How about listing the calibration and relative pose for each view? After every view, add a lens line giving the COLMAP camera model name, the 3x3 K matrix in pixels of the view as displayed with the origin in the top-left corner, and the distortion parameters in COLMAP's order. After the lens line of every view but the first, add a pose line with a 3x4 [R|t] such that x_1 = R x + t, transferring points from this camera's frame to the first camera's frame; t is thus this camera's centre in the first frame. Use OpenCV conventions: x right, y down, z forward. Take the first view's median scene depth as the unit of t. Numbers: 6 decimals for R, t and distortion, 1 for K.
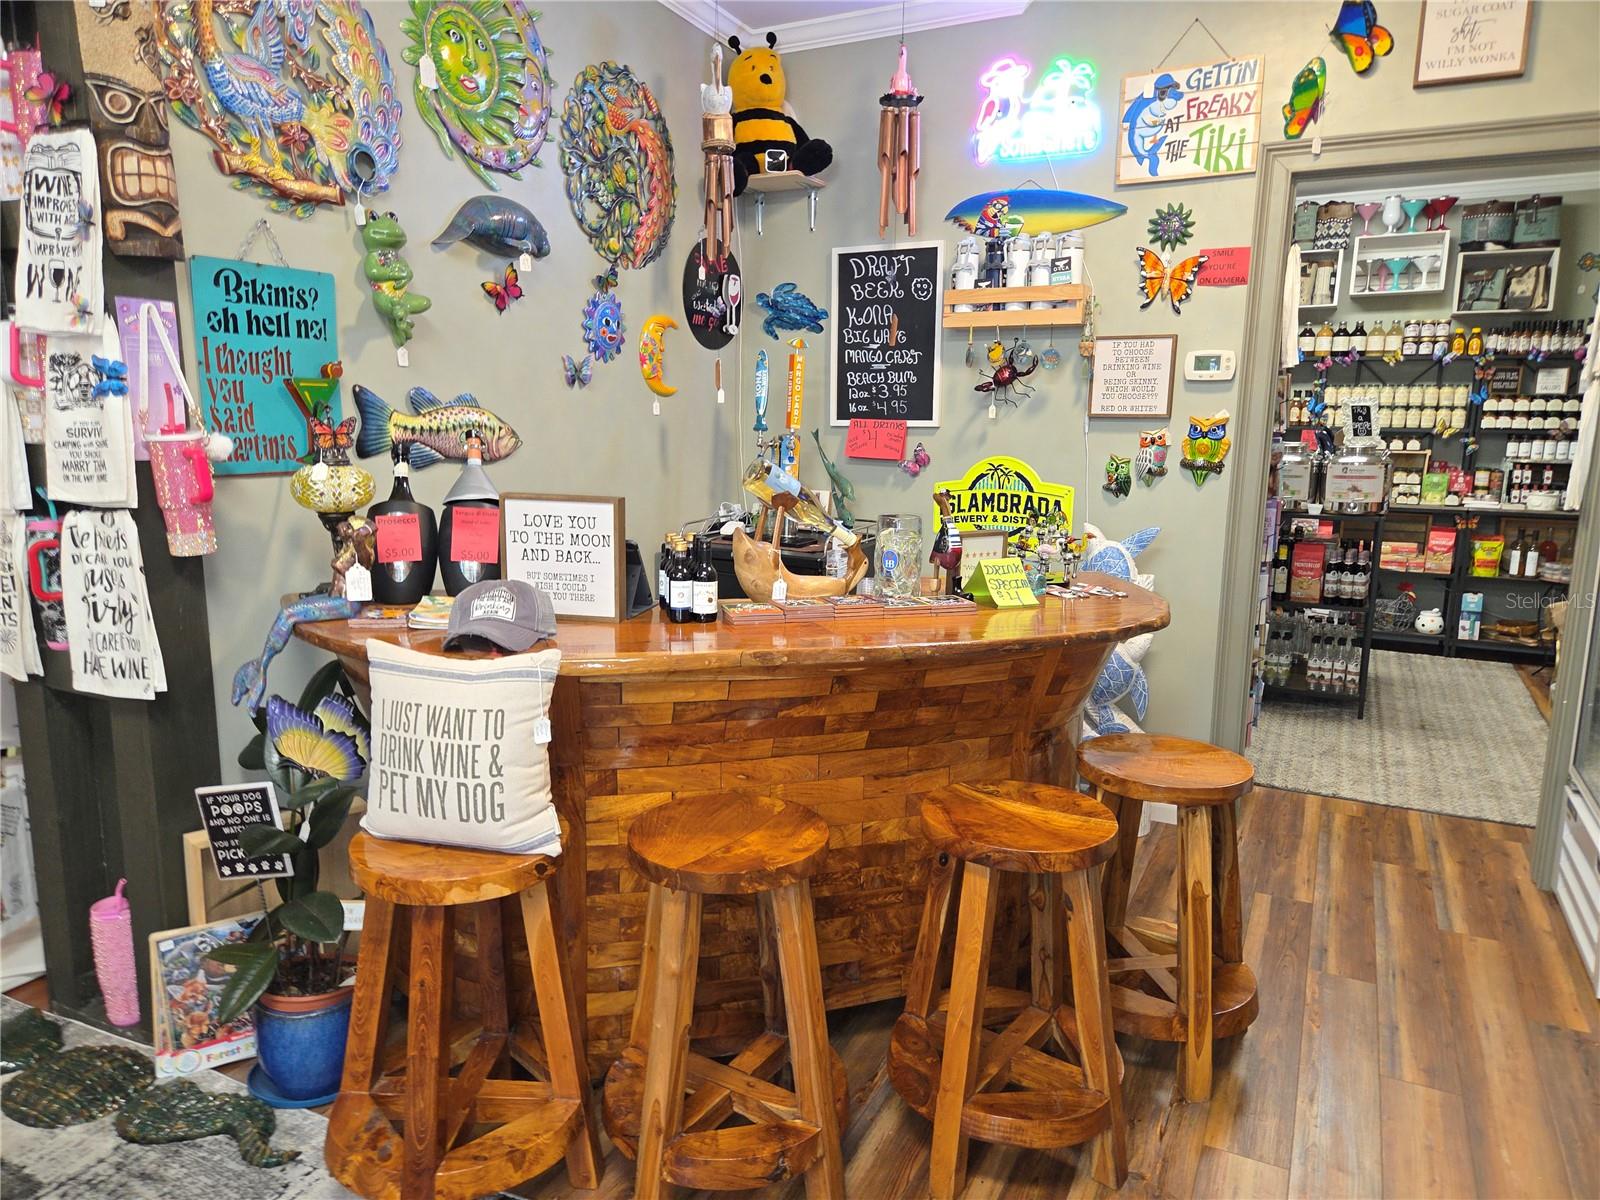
lens RADIAL K [[1080.3, 0, 786.9], [0, 1080.3, 607.2], [0, 0, 1]] dist [0.003980, -0.004113]
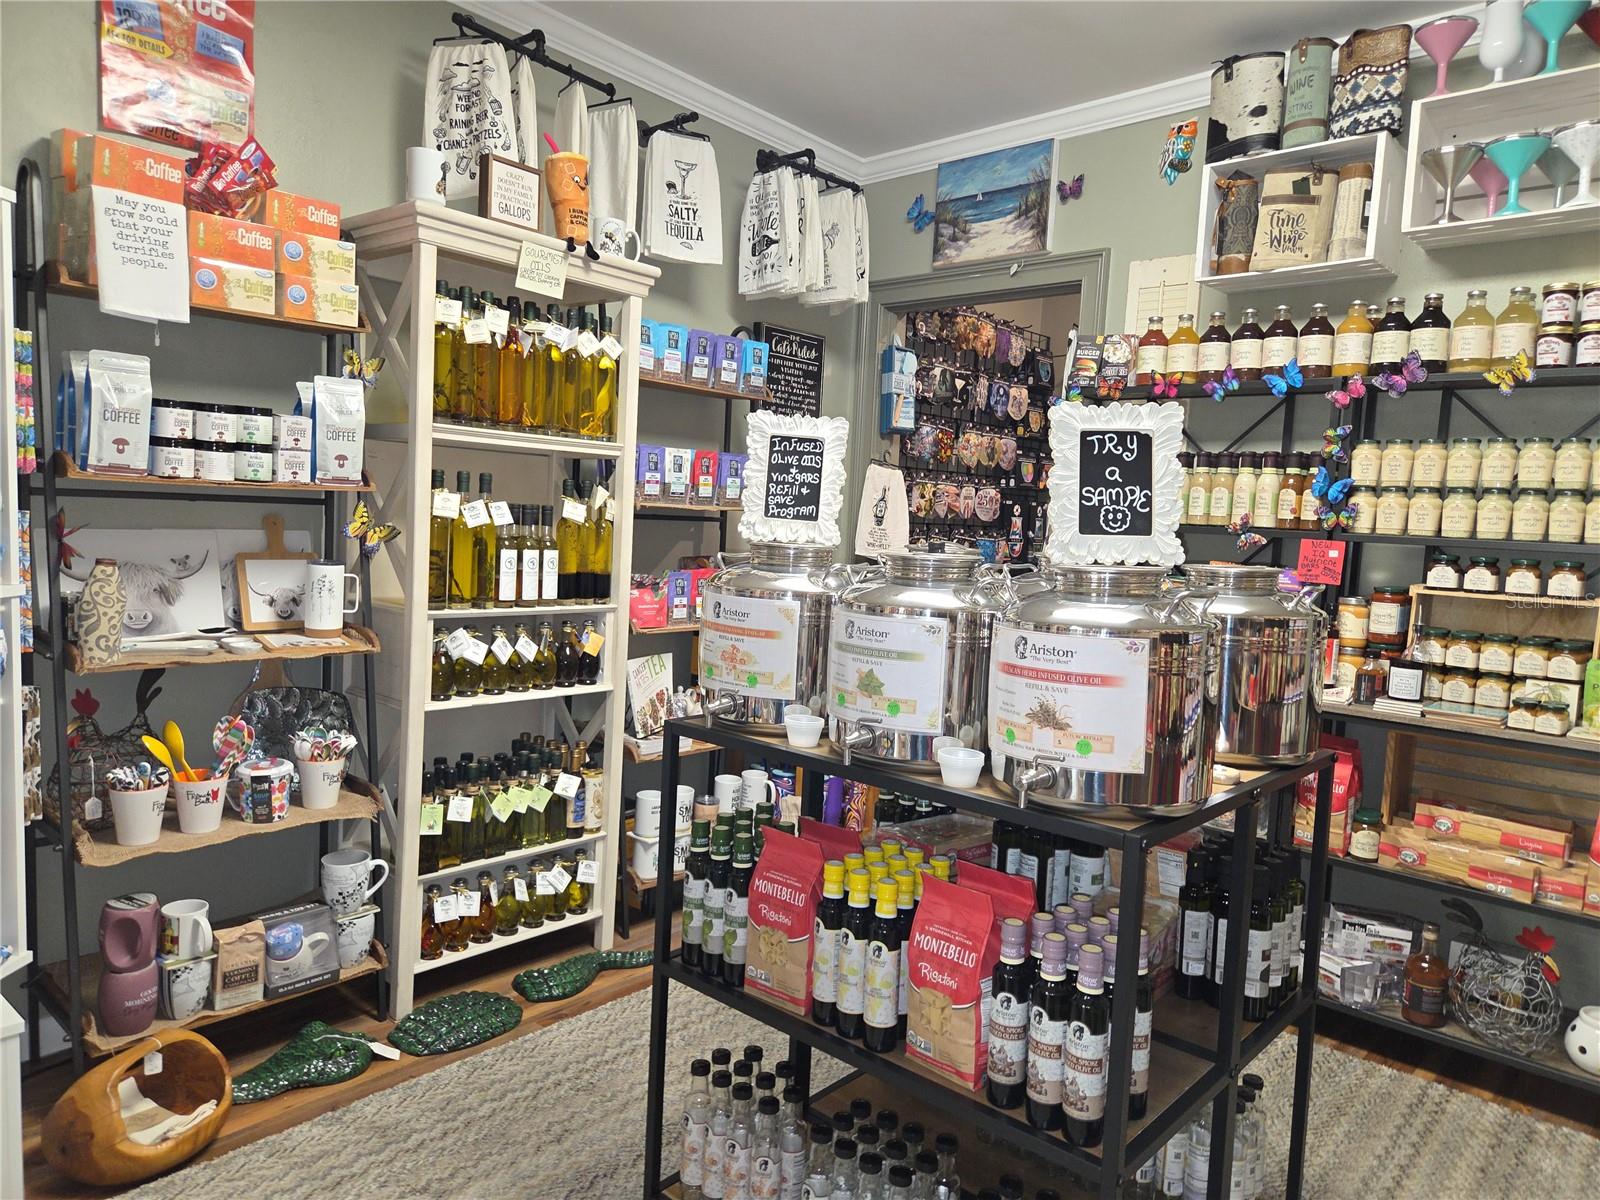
lens RADIAL K [[1080.3, 0, 804.1], [0, 1080.3, 598.6], [0, 0, 1]] dist [0.003980, -0.004113]
pose [[0.967756, 0.058327, -0.245045, 0.403815], [-0.084272, 0.991734, -0.096758, -0.081781], [0.237376, 0.114288, 0.964671, 0.542939]]
